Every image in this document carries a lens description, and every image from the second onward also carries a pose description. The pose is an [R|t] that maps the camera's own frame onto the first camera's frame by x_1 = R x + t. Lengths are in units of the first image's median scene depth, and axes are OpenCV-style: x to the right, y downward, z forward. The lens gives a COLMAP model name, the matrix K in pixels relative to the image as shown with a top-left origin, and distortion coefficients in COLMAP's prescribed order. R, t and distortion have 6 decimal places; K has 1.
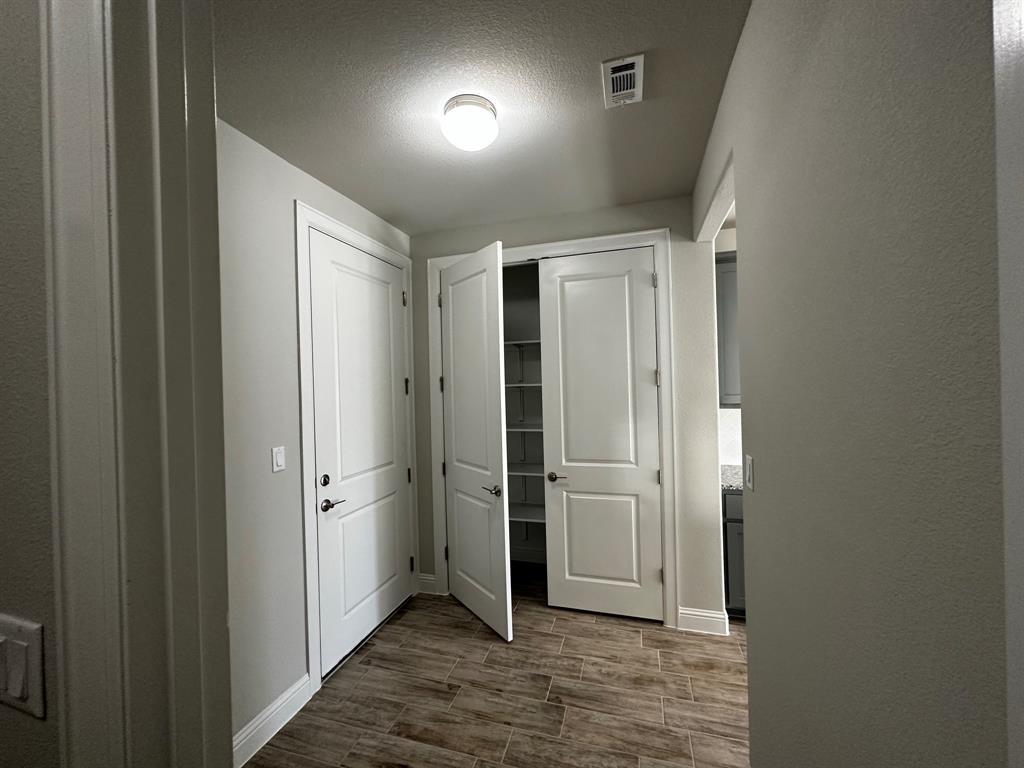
lens RADIAL K [[408.4, 0, 514.2], [0, 408.4, 382.6], [0, 0, 1]] dist [-0.001302, 0.000098]
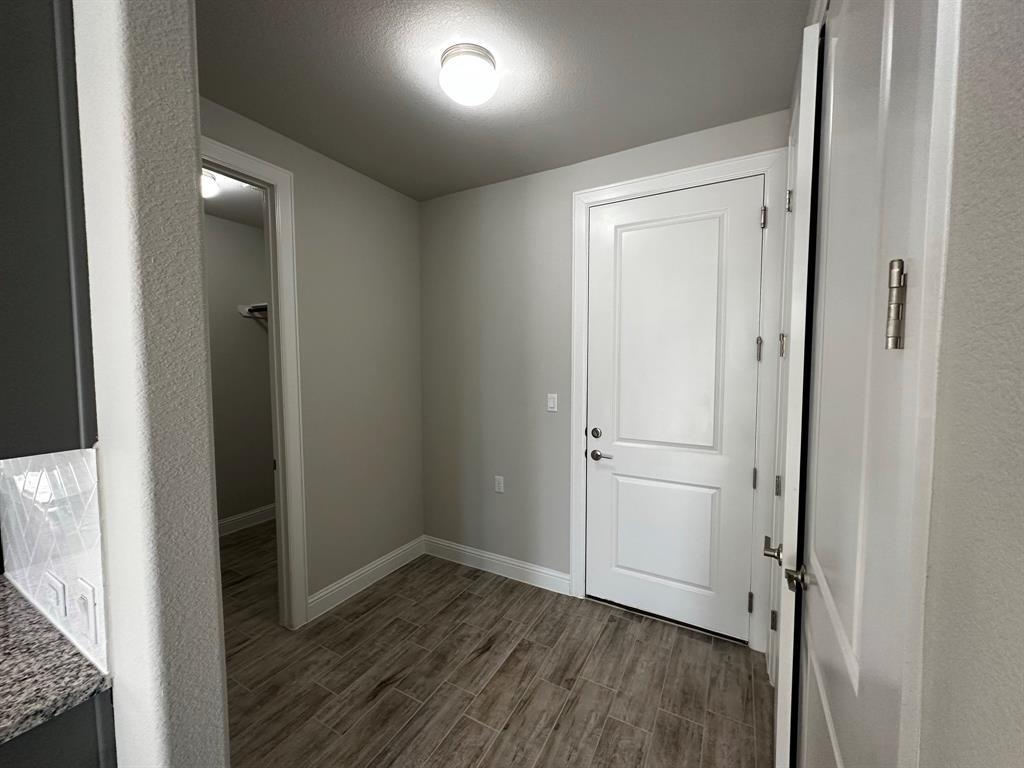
lens RADIAL K [[408.4, 0, 514.2], [0, 408.4, 382.6], [0, 0, 1]] dist [-0.001302, 0.000098]
pose [[-0.214451, 0.085354, -0.972998, 0.712611], [0.004961, 0.996257, 0.086301, 0.002271], [0.976722, 0.013681, -0.214071, 1.082379]]
